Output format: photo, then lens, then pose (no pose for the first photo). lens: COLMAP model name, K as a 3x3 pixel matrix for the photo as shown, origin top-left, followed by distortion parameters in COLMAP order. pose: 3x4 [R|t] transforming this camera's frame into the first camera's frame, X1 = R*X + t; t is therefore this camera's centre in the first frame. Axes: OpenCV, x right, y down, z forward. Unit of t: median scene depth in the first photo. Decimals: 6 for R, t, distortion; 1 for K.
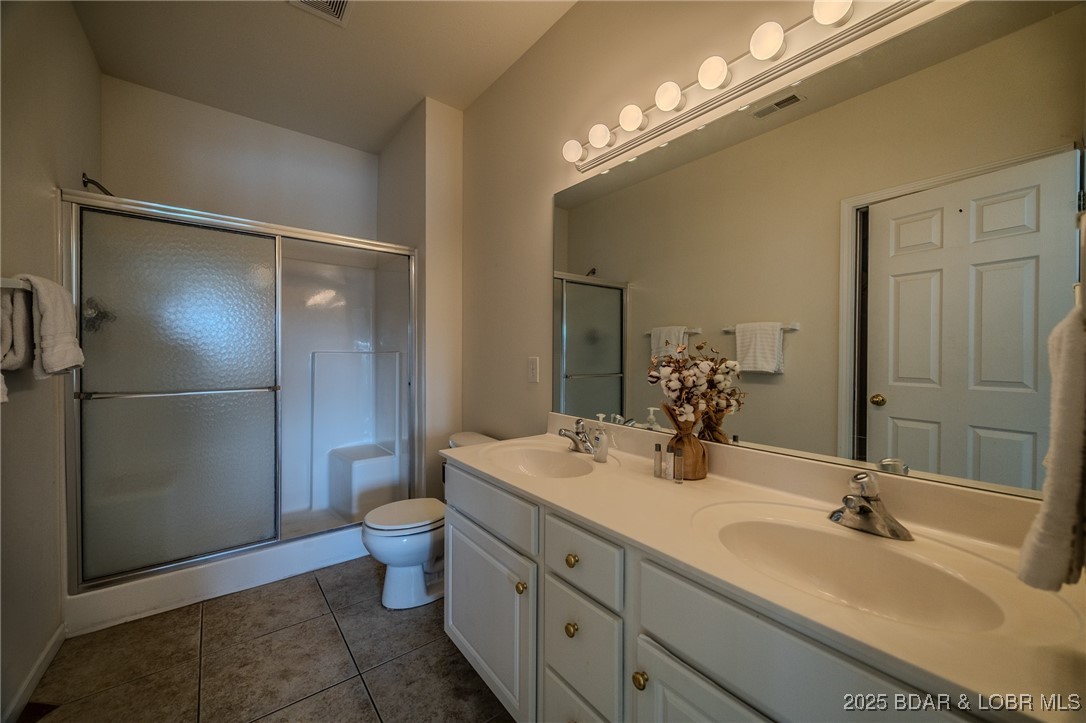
lens RADIAL K [[413.5, 0, 538.9], [0, 413.5, 359.8], [0, 0, 1]] dist [-0.003848, -0.000034]
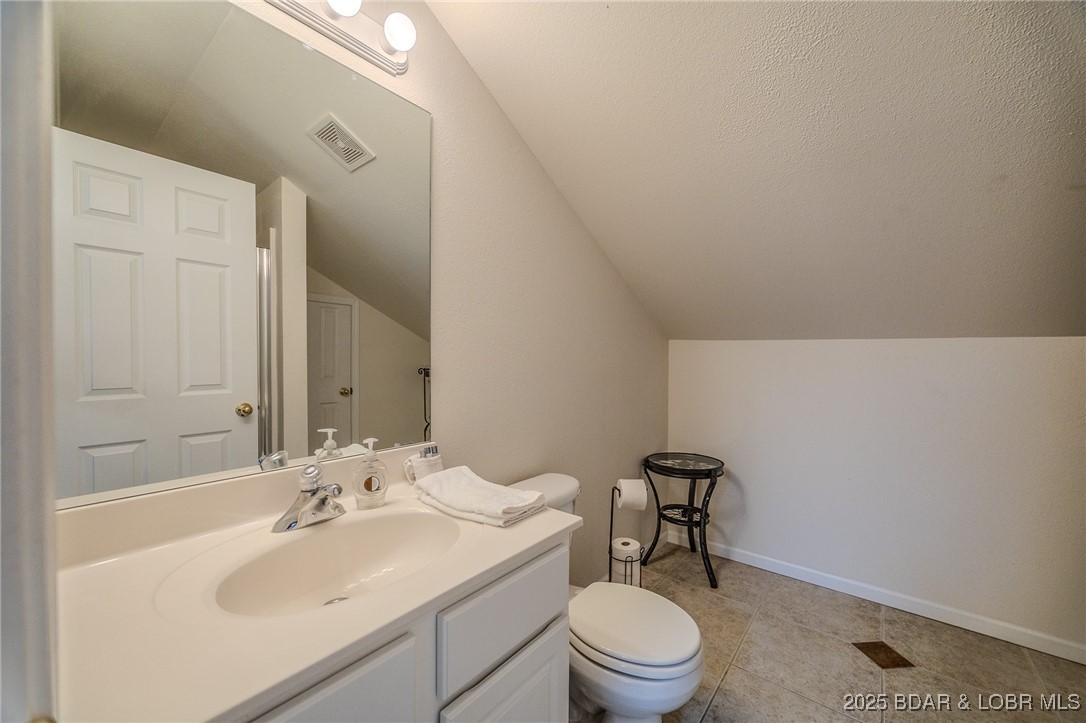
lens RADIAL K [[413.5, 0, 542.4], [0, 413.5, 362.5], [0, 0, 1]] dist [-0.003848, -0.000034]
pose [[-0.215523, -0.008706, 0.976460, -0.340864], [0.006643, 0.999924, 0.010382, 0.004844], [-0.976476, 0.008725, -0.215449, 0.629577]]
